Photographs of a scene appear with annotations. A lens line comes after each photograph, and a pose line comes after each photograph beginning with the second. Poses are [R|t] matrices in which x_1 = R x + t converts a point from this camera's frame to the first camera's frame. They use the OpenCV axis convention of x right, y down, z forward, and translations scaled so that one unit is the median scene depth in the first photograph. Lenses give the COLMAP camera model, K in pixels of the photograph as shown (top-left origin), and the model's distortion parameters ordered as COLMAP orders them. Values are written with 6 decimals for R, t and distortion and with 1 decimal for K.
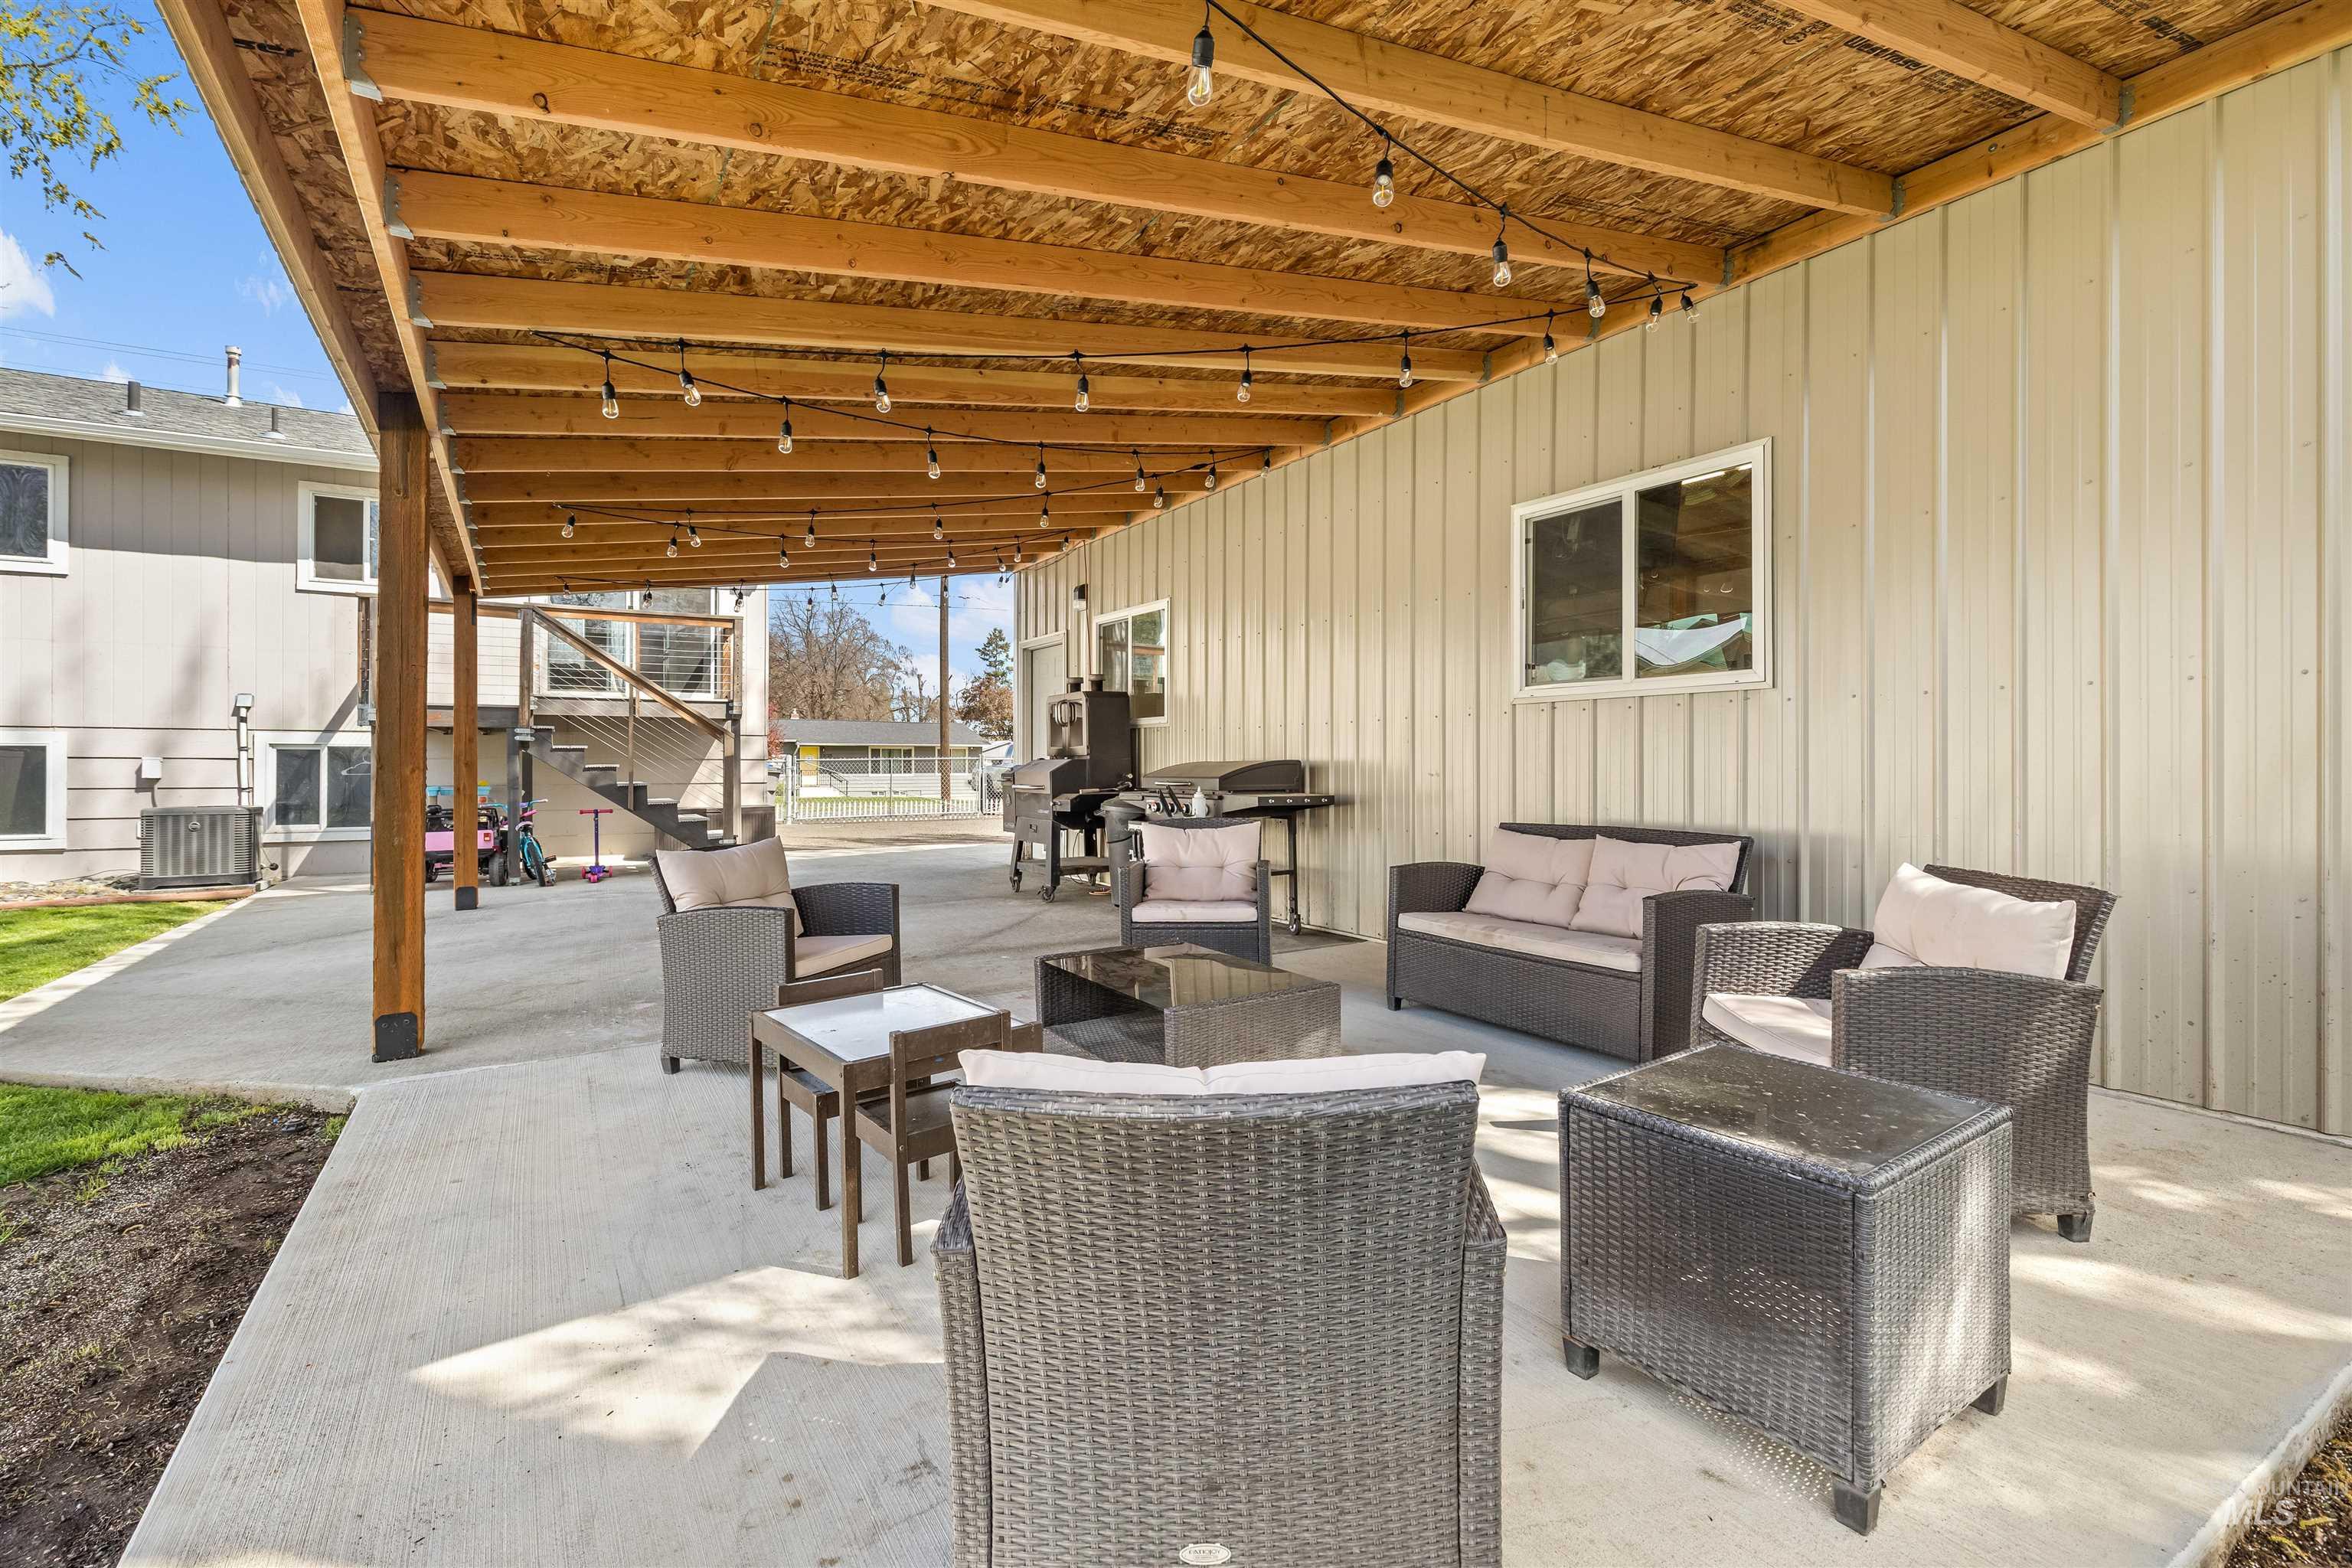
lens RADIAL K [[1062.6, 0, 1183.1], [0, 1062.6, 776.2], [0, 0, 1]] dist [-0.000791, 0.000182]
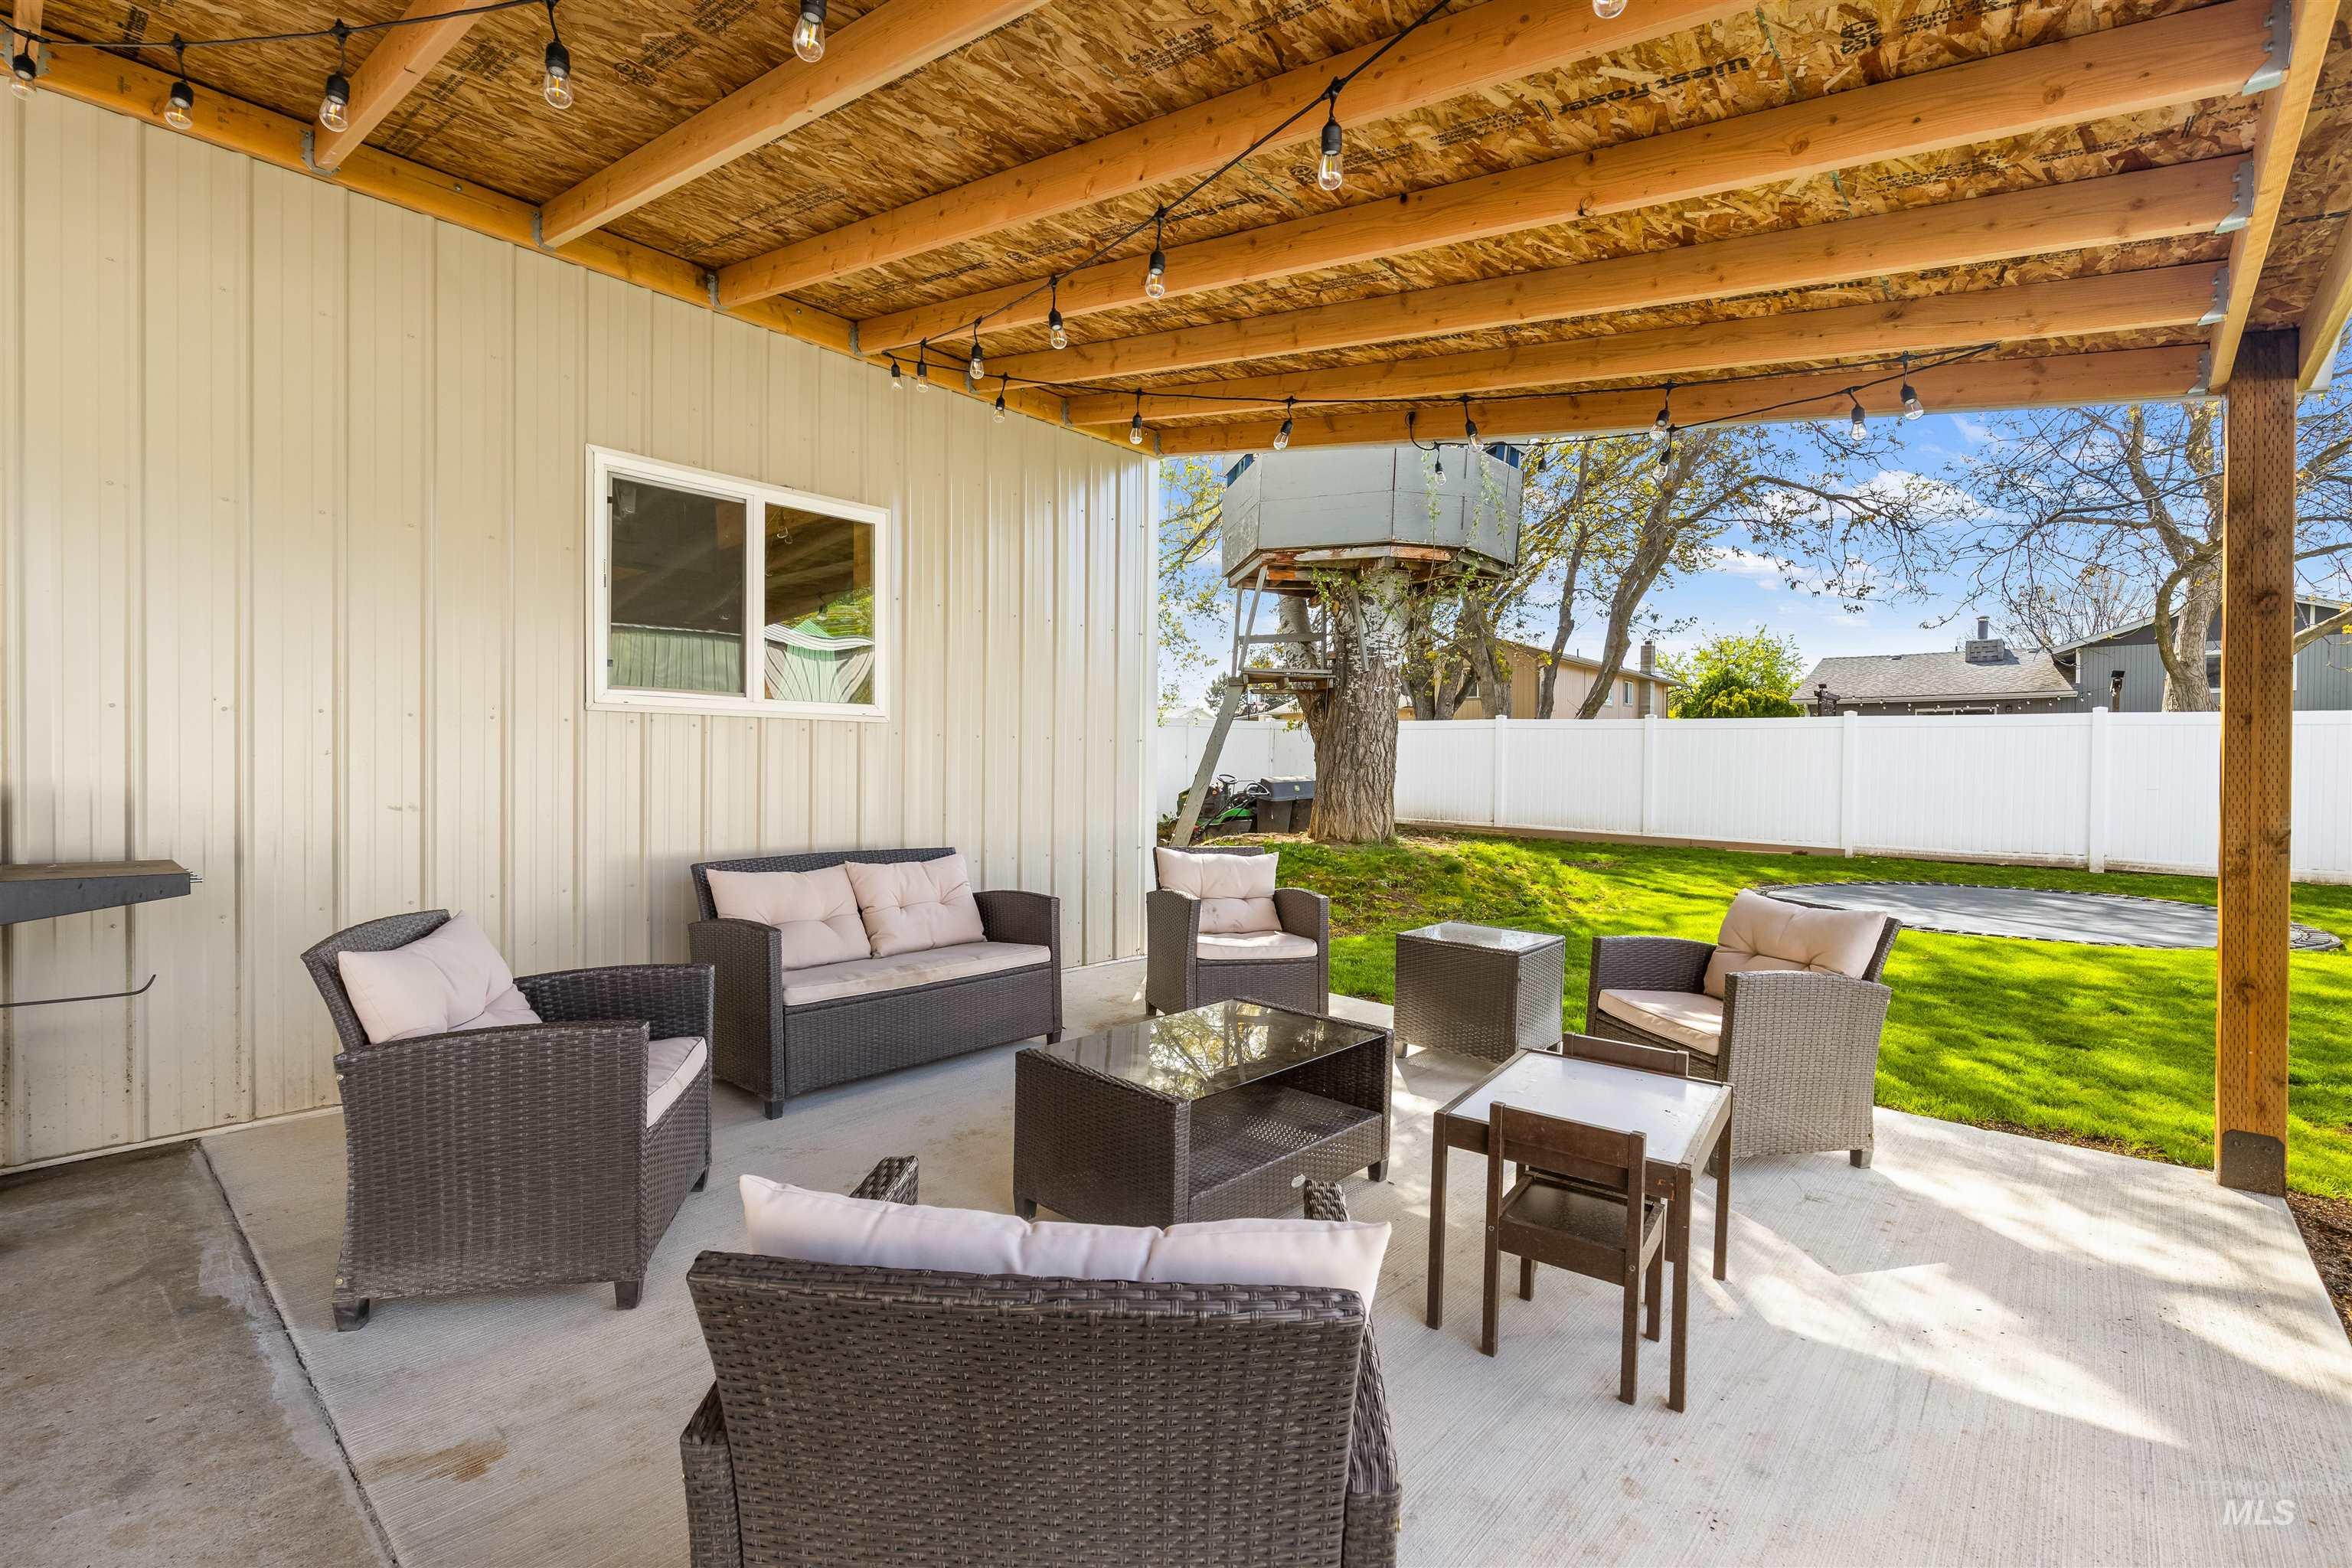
lens RADIAL K [[1074.1, 0, 1193.6], [0, 1074.1, 779.2], [0, 0, 1]] dist [-0.004044, -0.000616]
pose [[-0.294257, 0.007034, 0.955700, -0.566657], [0.020791, 0.999783, -0.000957, -0.011520], [-0.955500, 0.019588, -0.294340, 0.872673]]
